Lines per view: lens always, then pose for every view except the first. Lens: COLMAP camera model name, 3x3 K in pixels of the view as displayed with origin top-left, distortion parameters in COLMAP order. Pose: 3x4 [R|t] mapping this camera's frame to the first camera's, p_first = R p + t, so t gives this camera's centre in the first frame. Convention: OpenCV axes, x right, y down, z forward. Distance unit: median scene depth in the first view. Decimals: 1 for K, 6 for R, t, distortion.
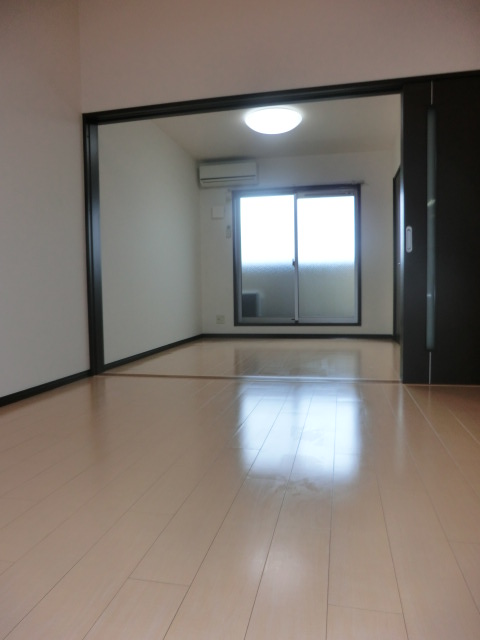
lens RADIAL K [[461.2, 0, 240.0], [0, 461.2, 320.0], [0, 0, 1]] dist [-0.112482, 0.117267]
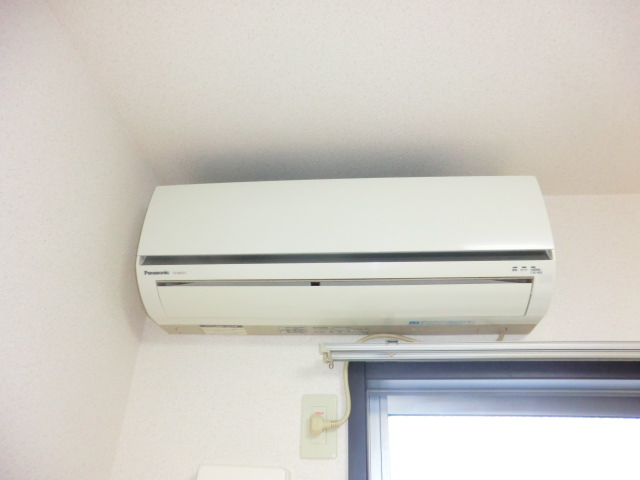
lens RADIAL K [[461.2, 0, 320.0], [0, 461.2, 240.0], [0, 0, 1]] dist [-0.112482, 0.117267]
pose [[0.991791, 0.097332, 0.082929, -0.042955], [-0.031490, 0.814480, -0.579337, -0.227808], [-0.123932, 0.571969, 0.810859, 0.854750]]
